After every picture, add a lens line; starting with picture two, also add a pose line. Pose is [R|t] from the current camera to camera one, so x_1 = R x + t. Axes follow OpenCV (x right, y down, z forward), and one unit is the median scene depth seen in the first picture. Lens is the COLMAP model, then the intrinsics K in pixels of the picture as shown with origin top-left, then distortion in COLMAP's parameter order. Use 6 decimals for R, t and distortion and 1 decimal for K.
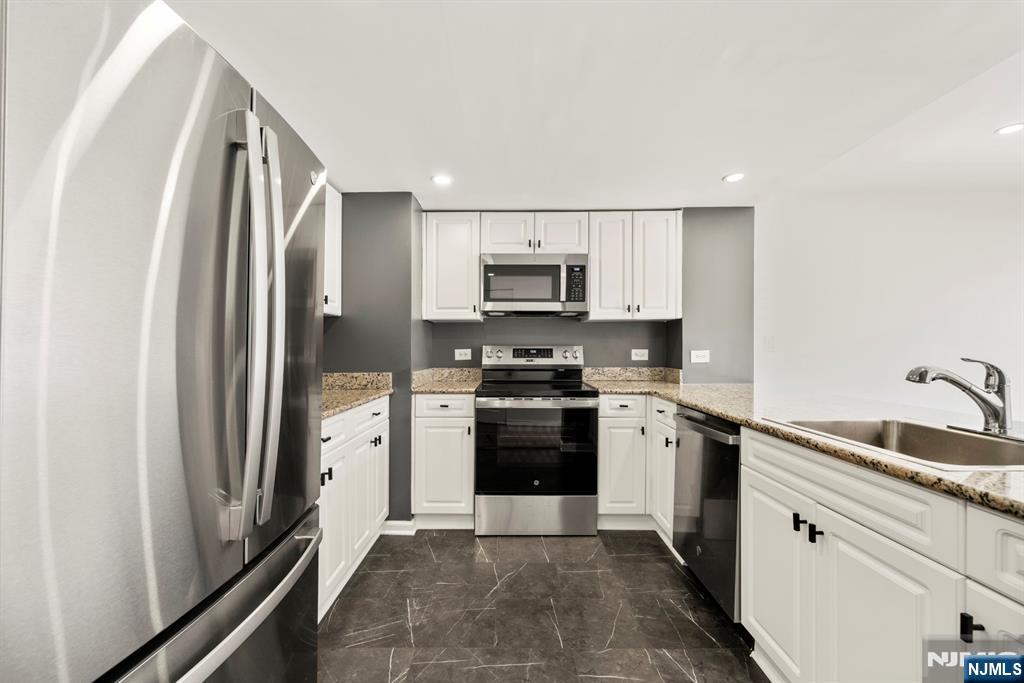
lens RADIAL K [[392.7, 0, 516.9], [0, 392.7, 351.4], [0, 0, 1]] dist [0.001635, 0.000447]
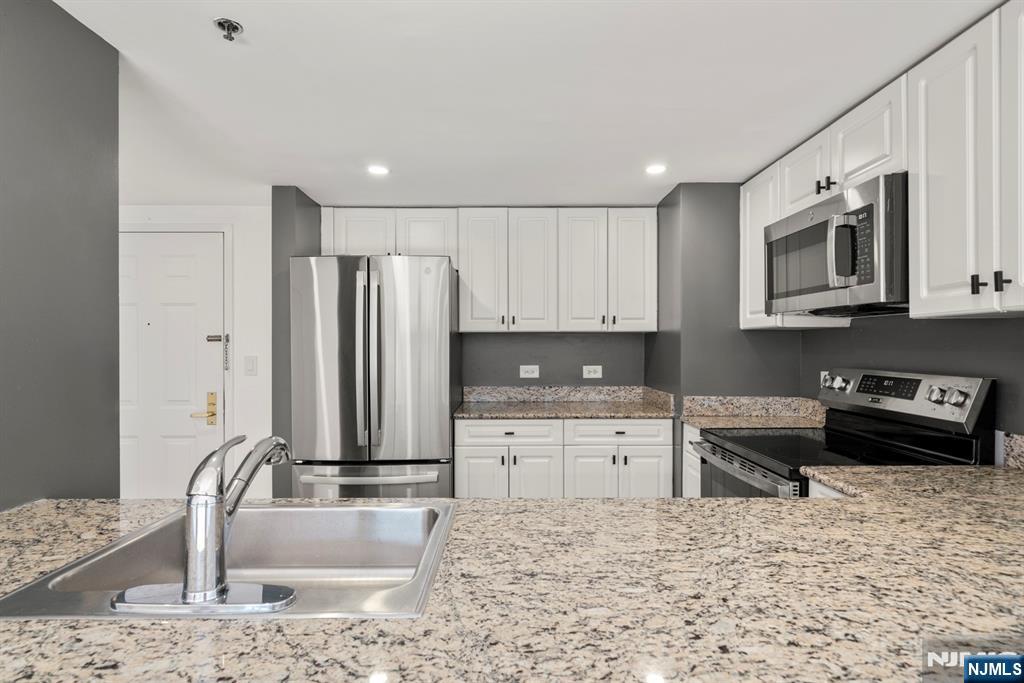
lens RADIAL K [[524.1, 0, 509.0], [0, 524.1, 346.6], [0, 0, 1]] dist [0.003785, 0.000330]
pose [[-0.013628, 0.003535, -0.999901, 0.776709], [-0.026925, 0.999630, 0.003901, -0.039008], [0.999545, 0.026975, -0.013528, 0.564765]]
